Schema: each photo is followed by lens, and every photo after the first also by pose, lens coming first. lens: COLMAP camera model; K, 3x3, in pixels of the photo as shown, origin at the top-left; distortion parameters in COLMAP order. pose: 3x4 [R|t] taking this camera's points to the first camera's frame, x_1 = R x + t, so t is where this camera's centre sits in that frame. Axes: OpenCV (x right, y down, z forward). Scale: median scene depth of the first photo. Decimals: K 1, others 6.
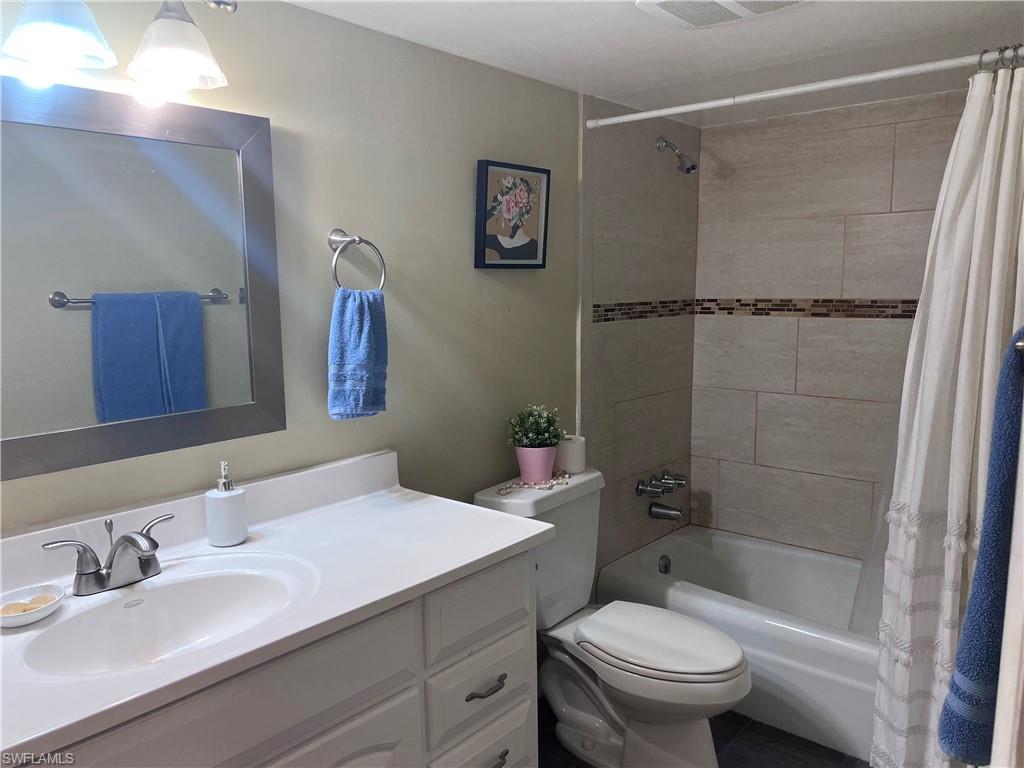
lens RADIAL K [[764.5, 0, 512.0], [0, 764.5, 384.0], [0, 0, 1]] dist [0.073407, -0.099348]
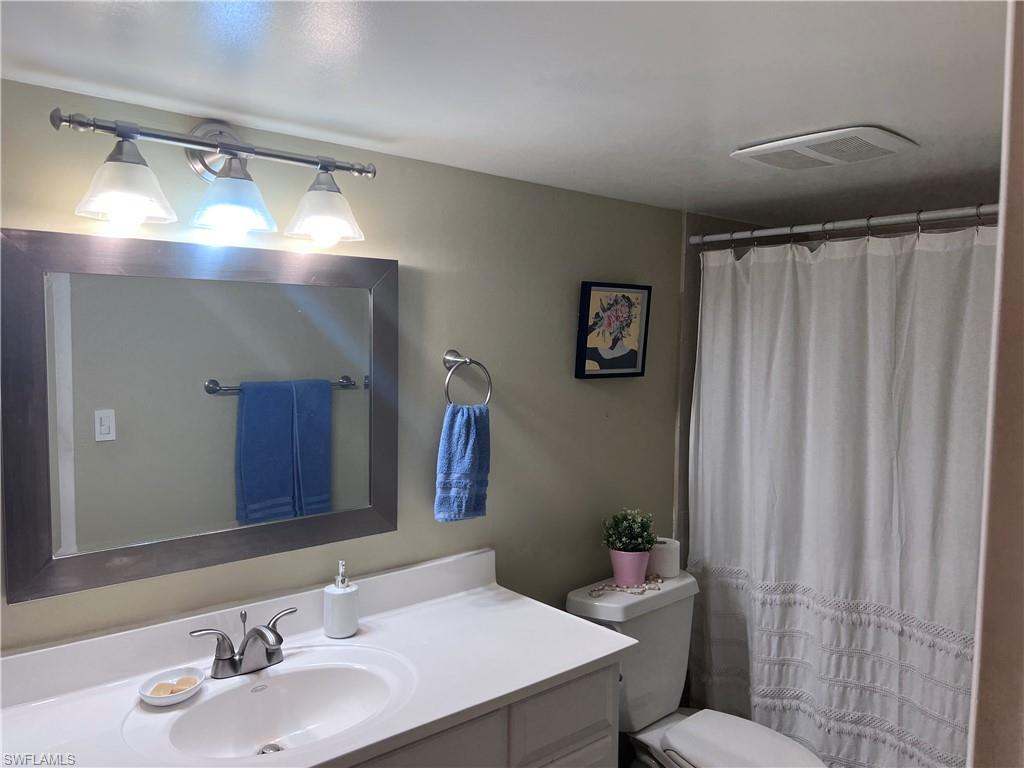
lens RADIAL K [[765.0, 0, 512.0], [0, 765.0, 384.0], [0, 0, 1]] dist [0.067082, -0.125300]
pose [[0.988441, 0.032412, -0.148103, 0.026707], [-0.043291, 0.996548, -0.070833, -0.077149], [0.145296, 0.076426, 0.986432, -0.080560]]
